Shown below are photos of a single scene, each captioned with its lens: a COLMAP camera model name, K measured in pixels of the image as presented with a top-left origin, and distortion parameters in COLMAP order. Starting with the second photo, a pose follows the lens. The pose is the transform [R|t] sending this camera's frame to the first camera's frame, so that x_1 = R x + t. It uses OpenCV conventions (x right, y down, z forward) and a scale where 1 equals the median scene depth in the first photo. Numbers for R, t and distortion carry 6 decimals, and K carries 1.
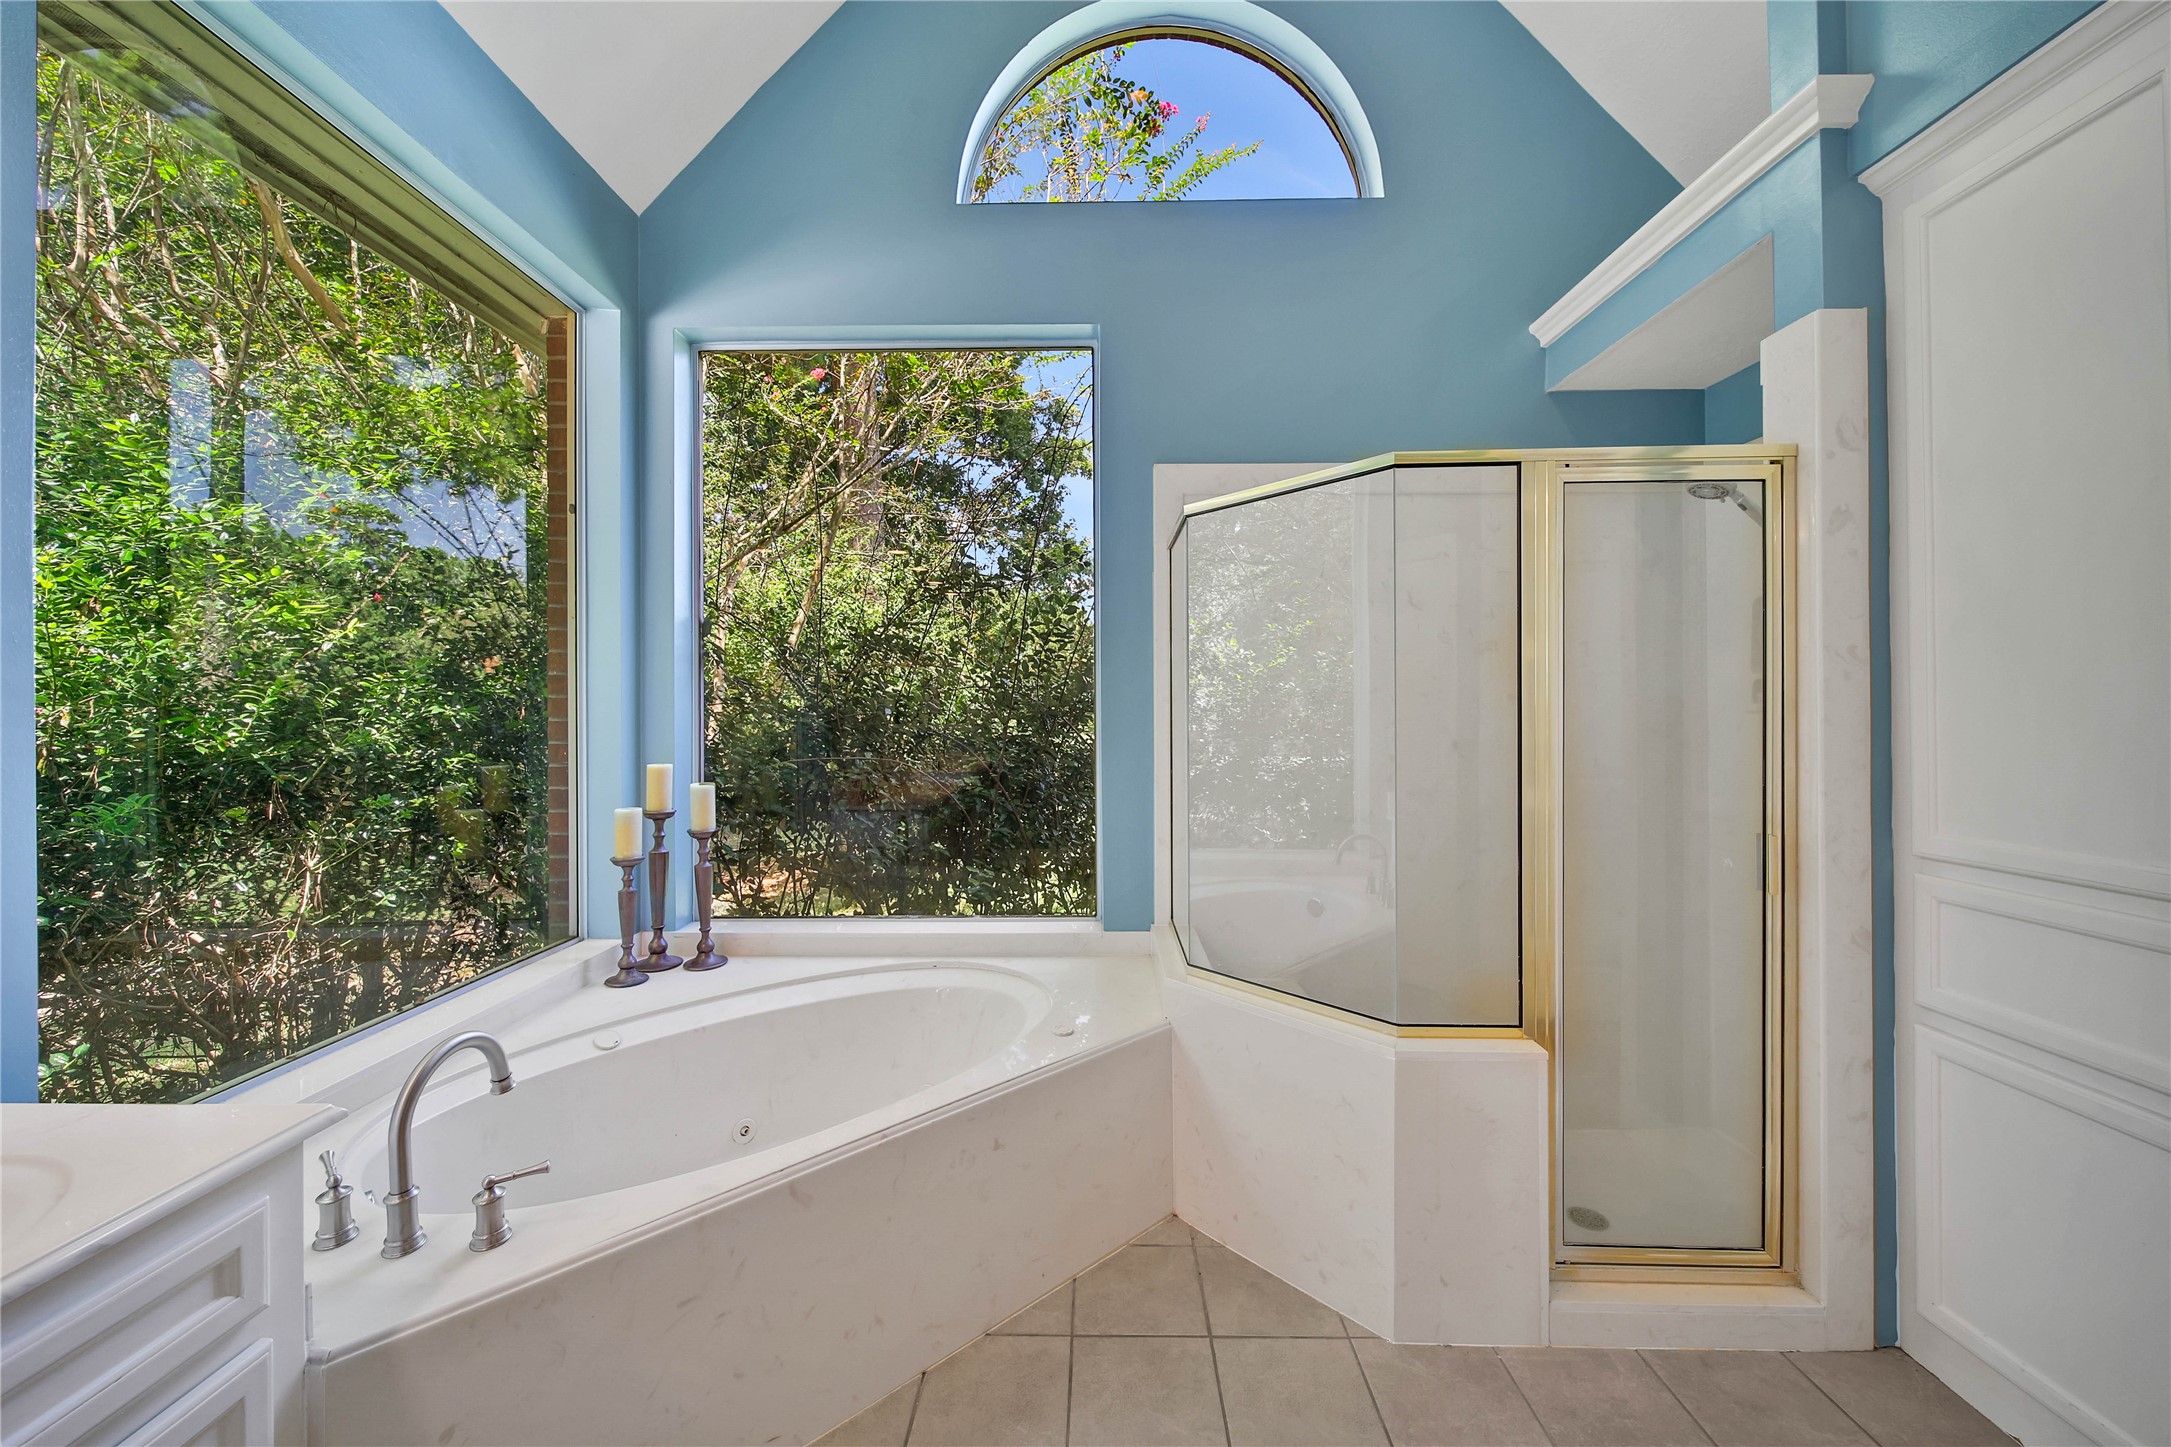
lens RADIAL K [[772.6, 0, 1094.3], [0, 772.6, 721.2], [0, 0, 1]] dist [-0.004994, -0.000124]
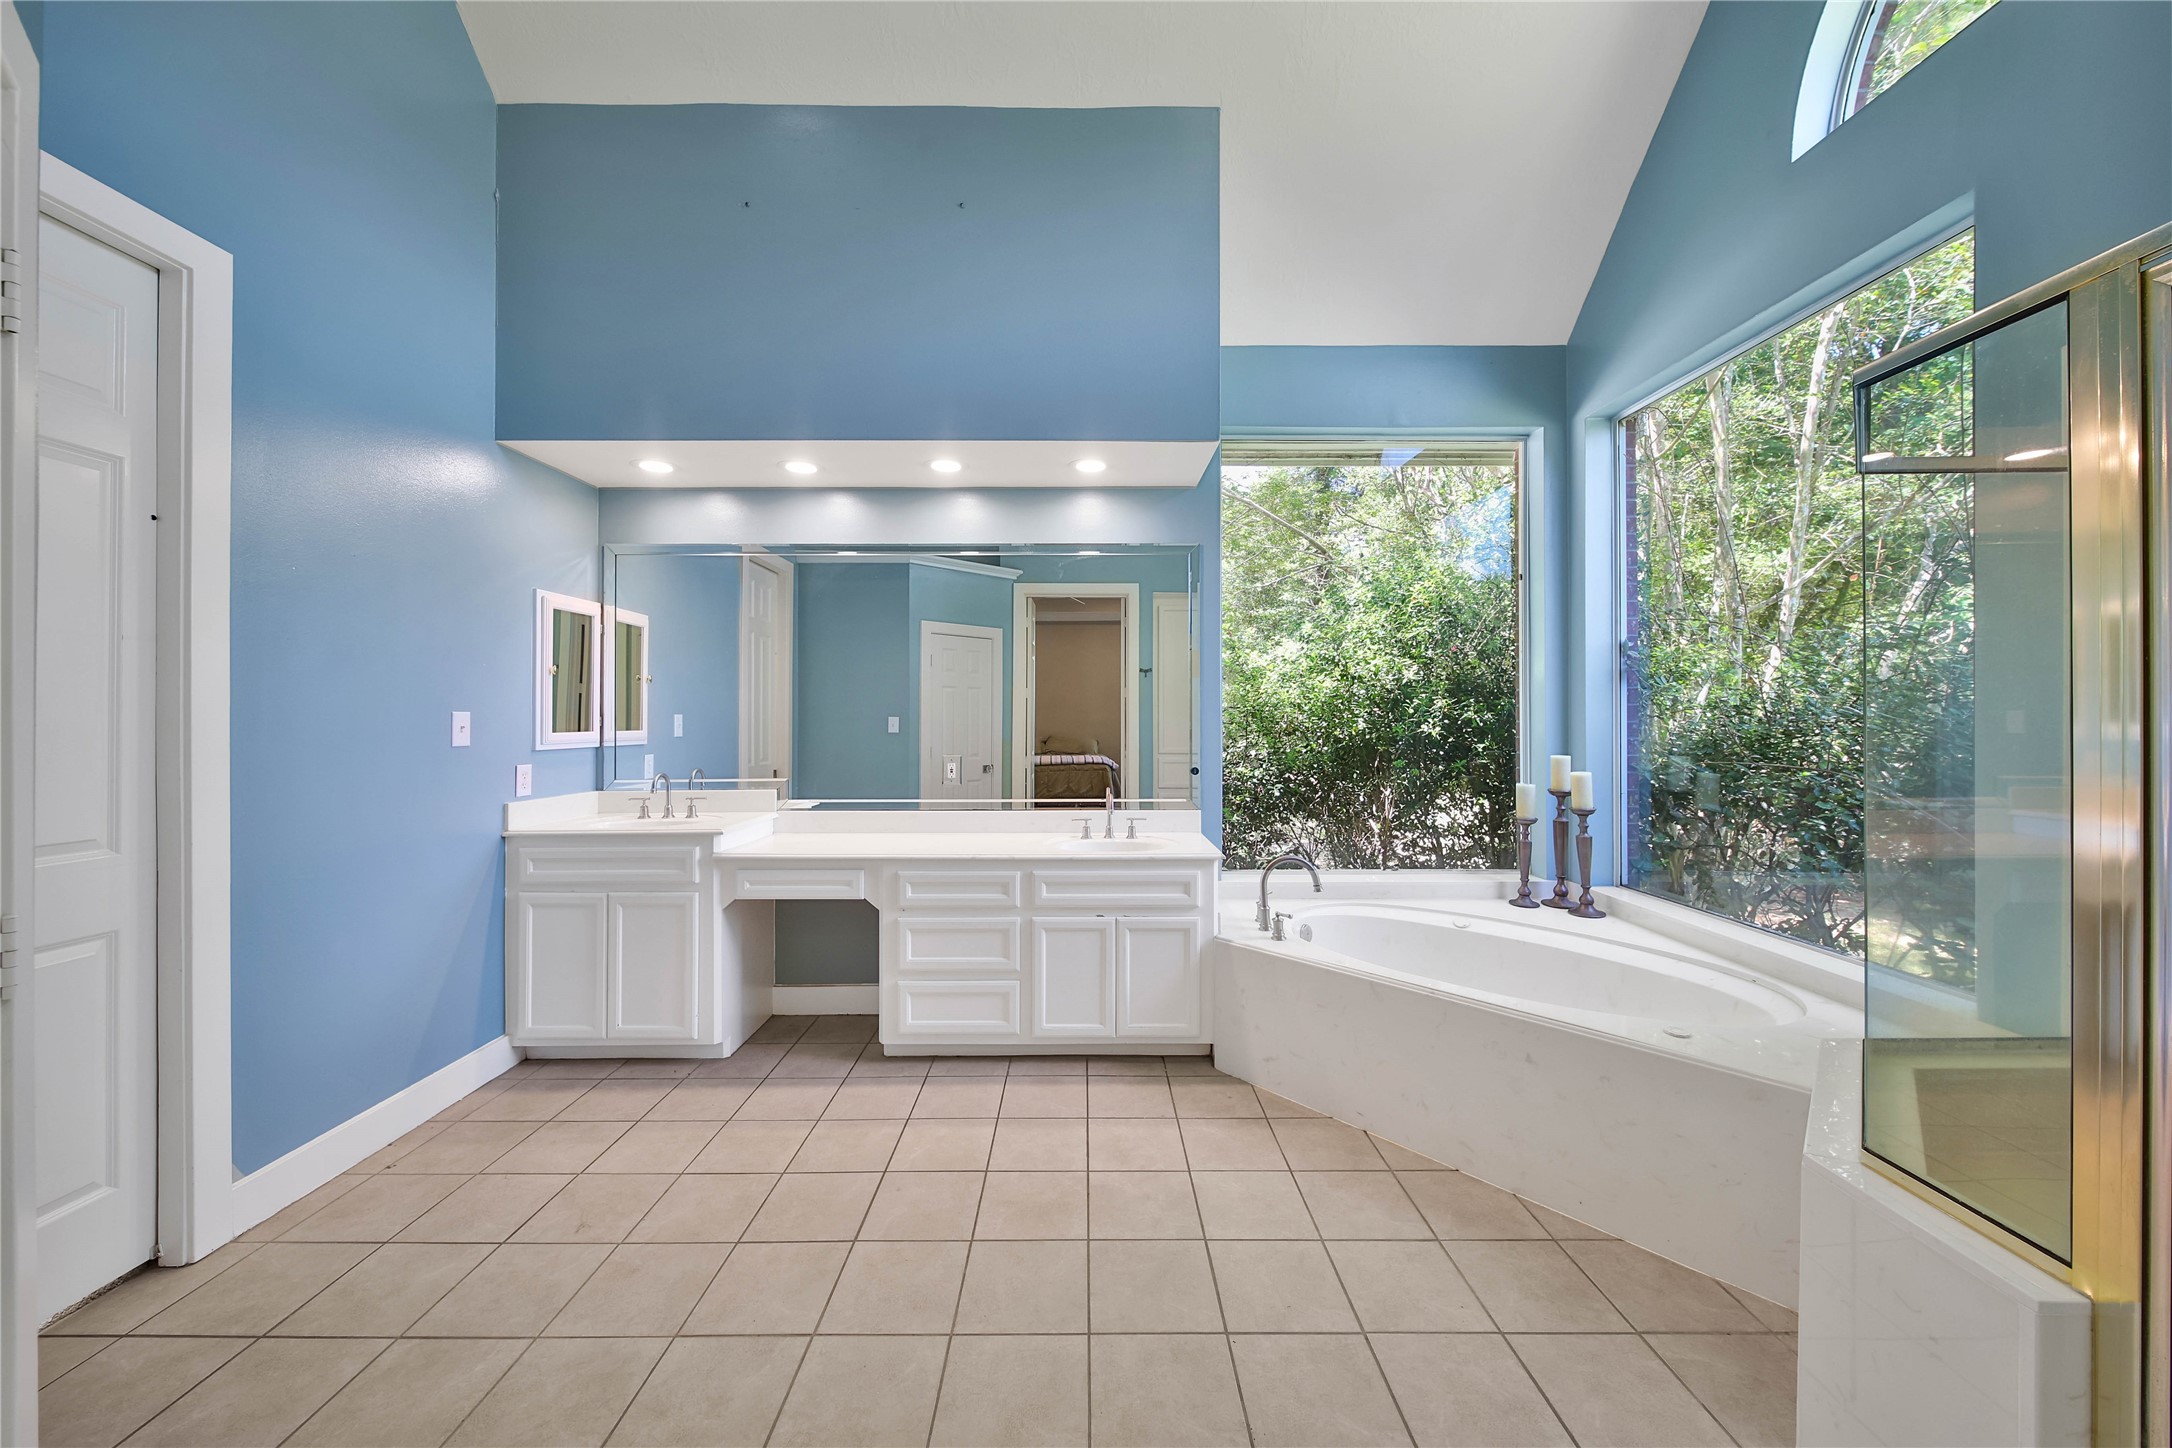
lens RADIAL K [[778.6, 0, 1086.0], [0, 778.6, 719.1], [0, 0, 1]] dist [-0.001747, -0.000297]
pose [[0.019886, 0.009243, -0.999760, 1.064548], [0.004799, 0.999945, 0.009340, -0.022725], [0.999791, -0.004983, 0.019840, 0.234928]]
